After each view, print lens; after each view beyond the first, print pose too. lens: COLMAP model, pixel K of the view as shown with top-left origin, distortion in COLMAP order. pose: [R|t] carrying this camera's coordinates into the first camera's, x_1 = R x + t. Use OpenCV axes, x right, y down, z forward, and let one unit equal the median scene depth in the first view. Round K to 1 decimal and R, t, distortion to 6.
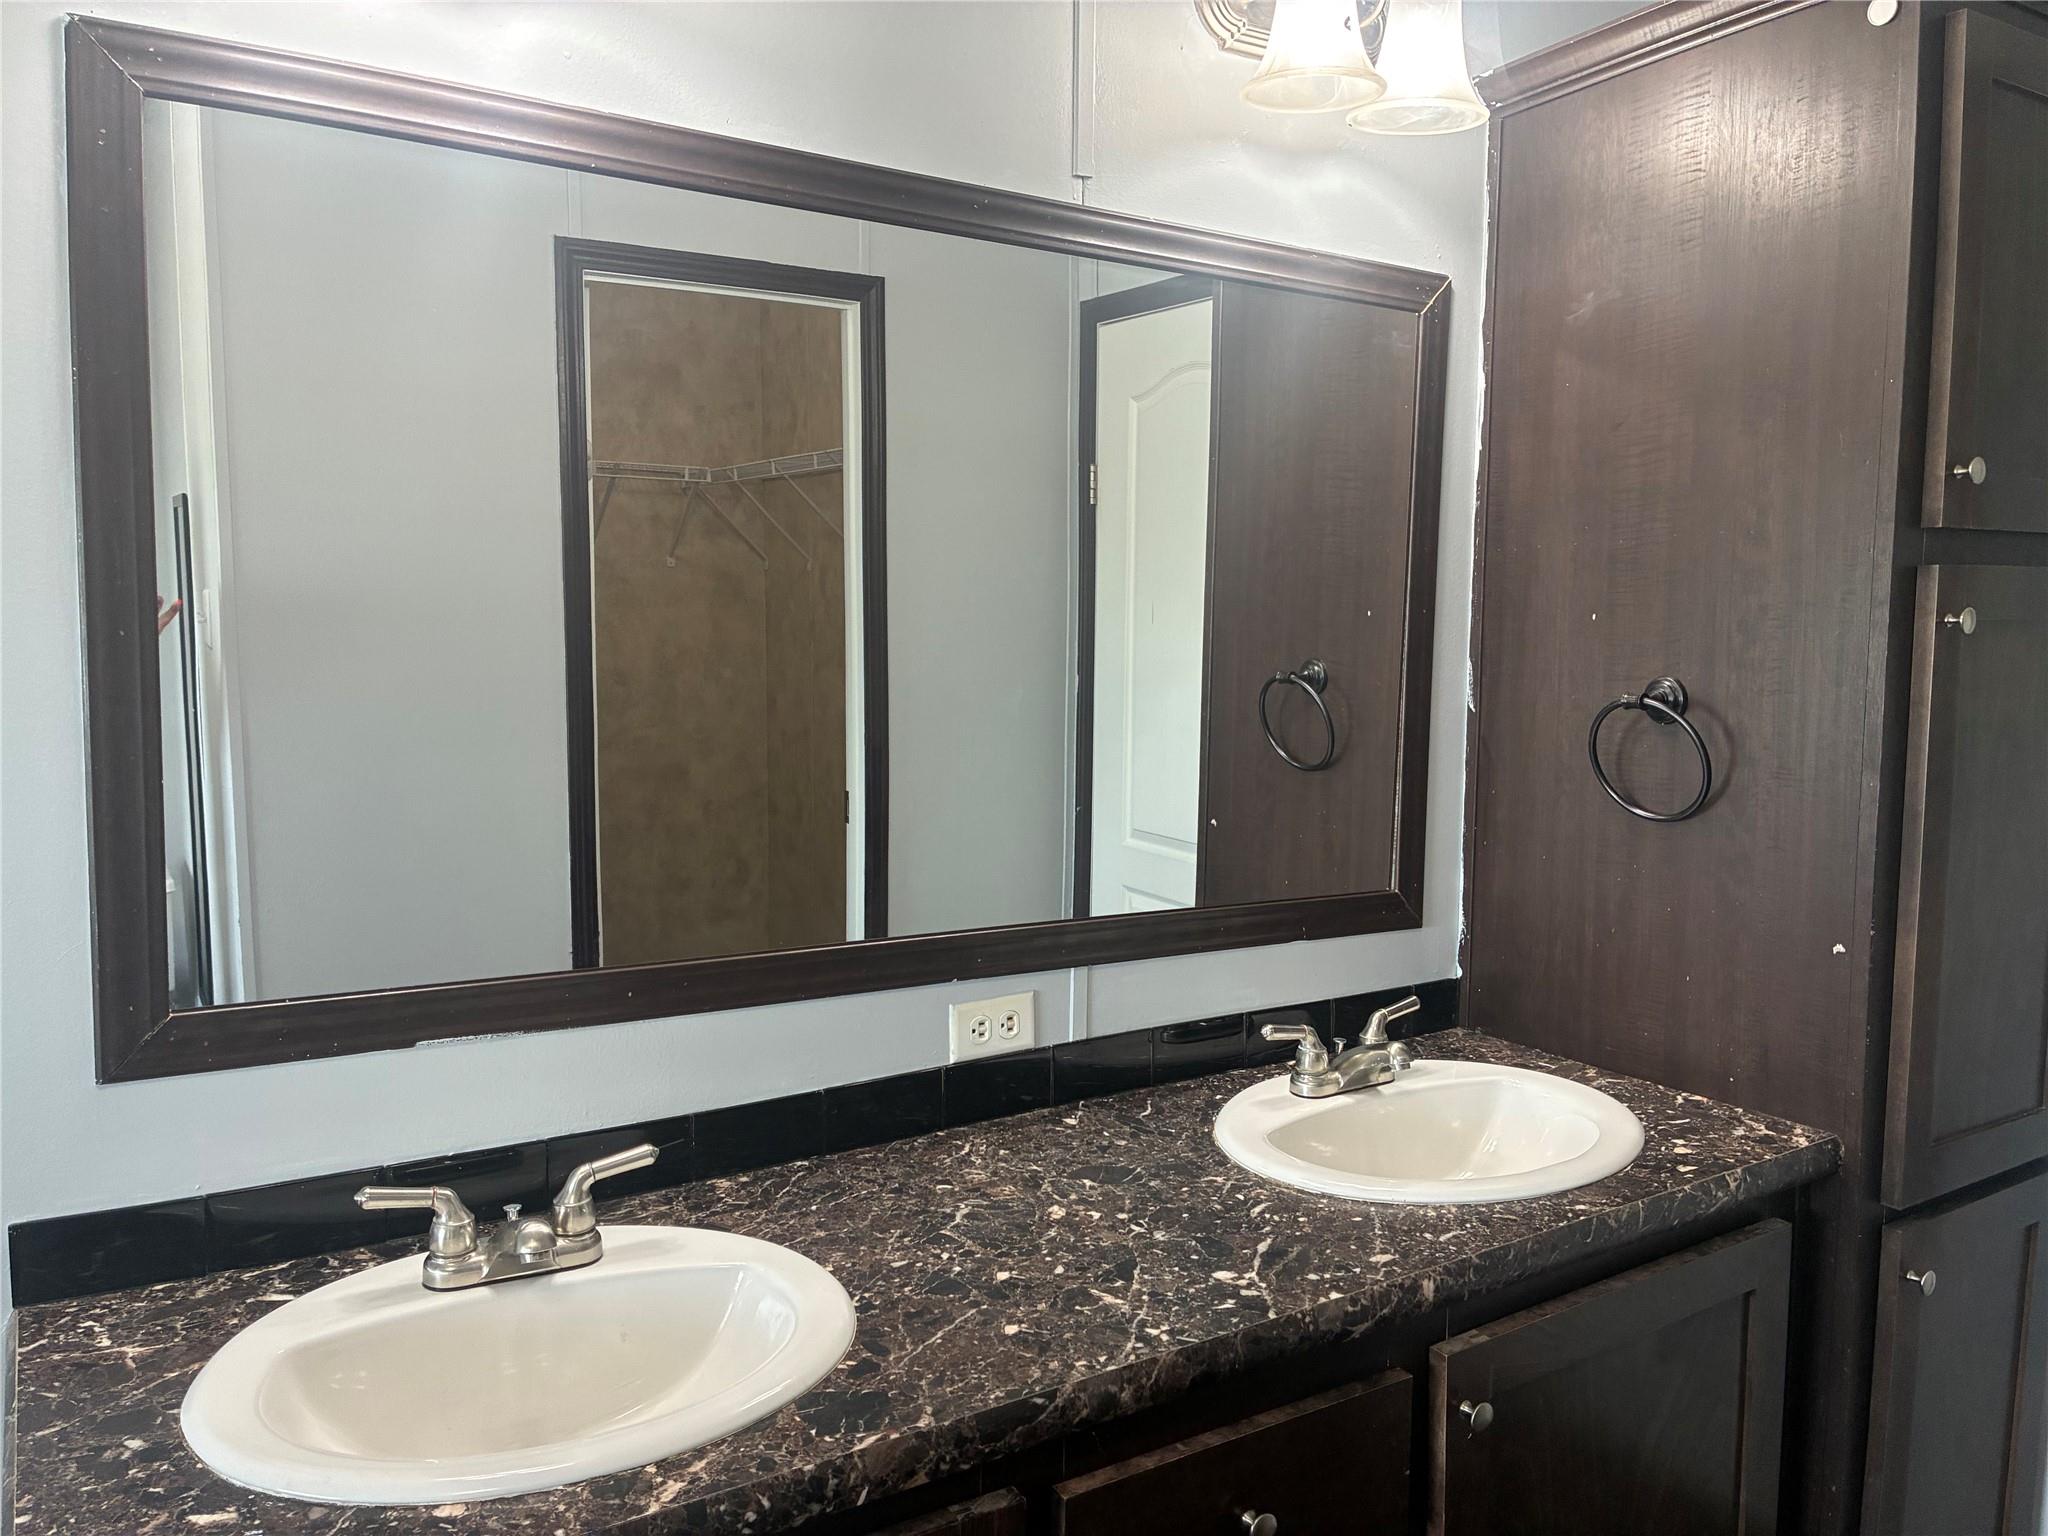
lens RADIAL K [[1559.3, 0, 1037.1], [0, 1559.3, 758.1], [0, 0, 1]] dist [0.045847, -0.063325]
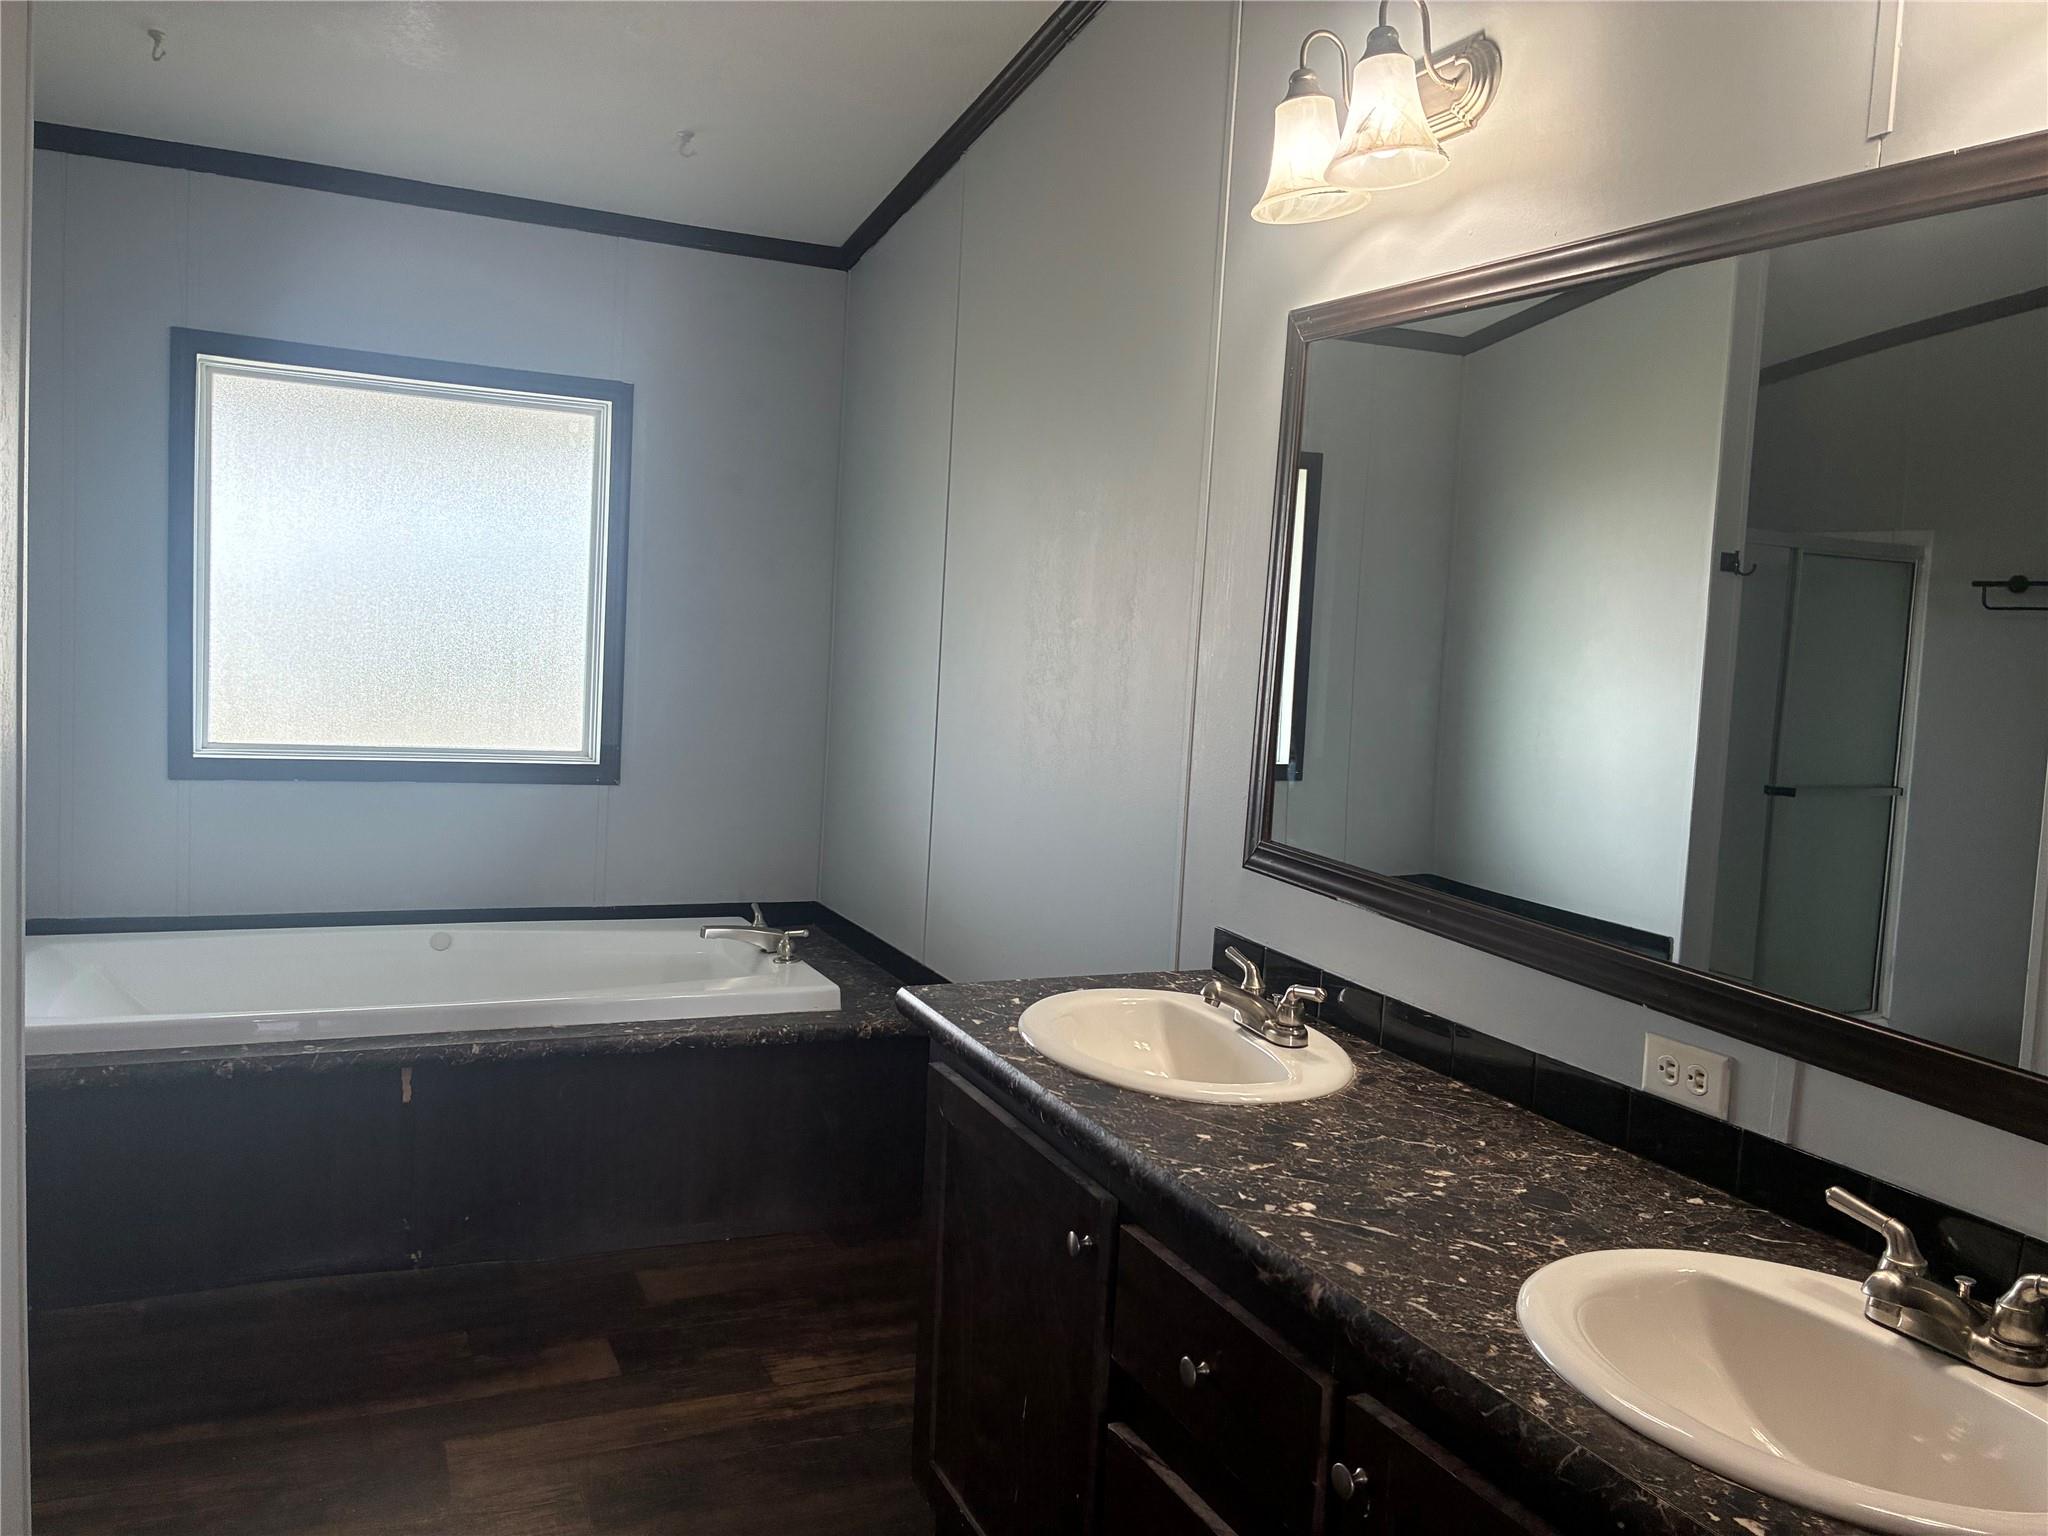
lens RADIAL K [[1559.3, 0, 1038.4], [0, 1559.3, 764.2], [0, 0, 1]] dist [0.045847, -0.063325]
pose [[-0.118758, 0.075069, -0.990081, 1.087913], [-0.162815, 0.982169, 0.093998, -0.043445], [0.979484, 0.172363, -0.104418, 0.787264]]
